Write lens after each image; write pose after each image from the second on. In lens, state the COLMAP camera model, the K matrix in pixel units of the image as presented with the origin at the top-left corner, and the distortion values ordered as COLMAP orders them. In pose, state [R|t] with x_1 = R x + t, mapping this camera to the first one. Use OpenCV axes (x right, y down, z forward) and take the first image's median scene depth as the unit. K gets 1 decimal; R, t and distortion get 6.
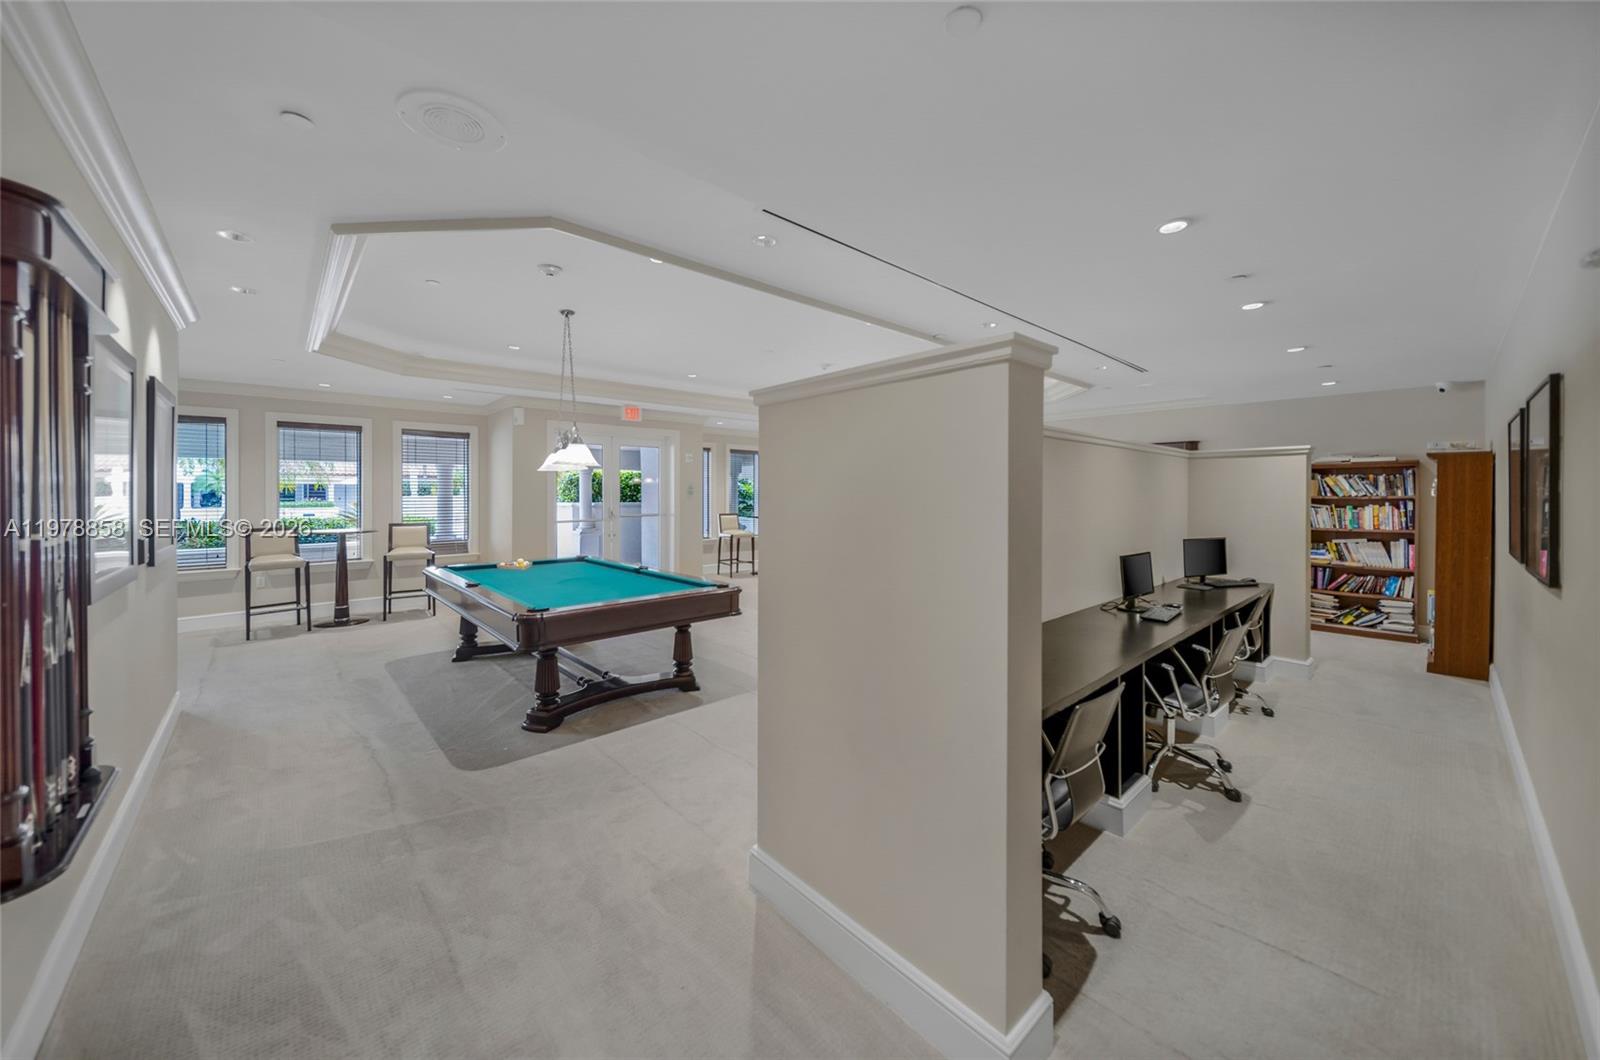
lens RADIAL K [[579.7, 0, 797.0], [0, 579.7, 496.4], [0, 0, 1]] dist [-0.001470, 0.000048]
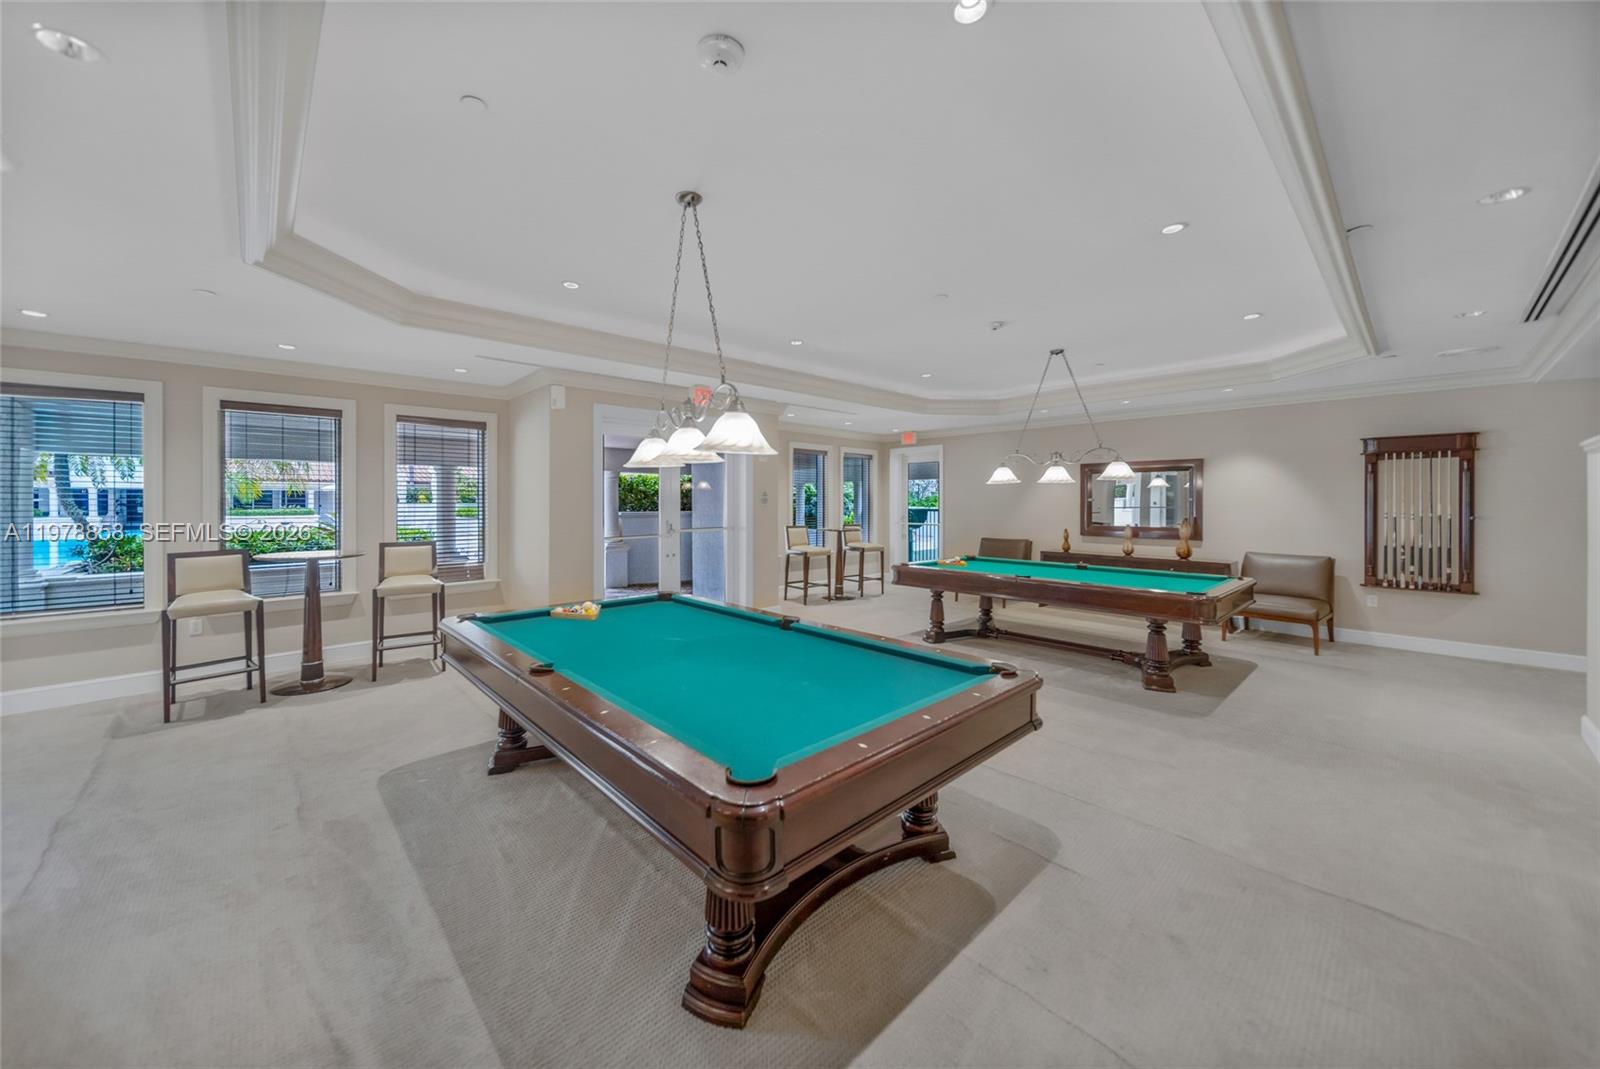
lens RADIAL K [[581.4, 0, 802.3], [0, 581.4, 503.7], [0, 0, 1]] dist [0.000361, -0.000359]
pose [[0.999763, -0.000378, 0.021749, -0.192770], [0.000344, 0.999999, 0.001567, -0.003543], [-0.021749, -0.001559, 0.999762, 0.262831]]
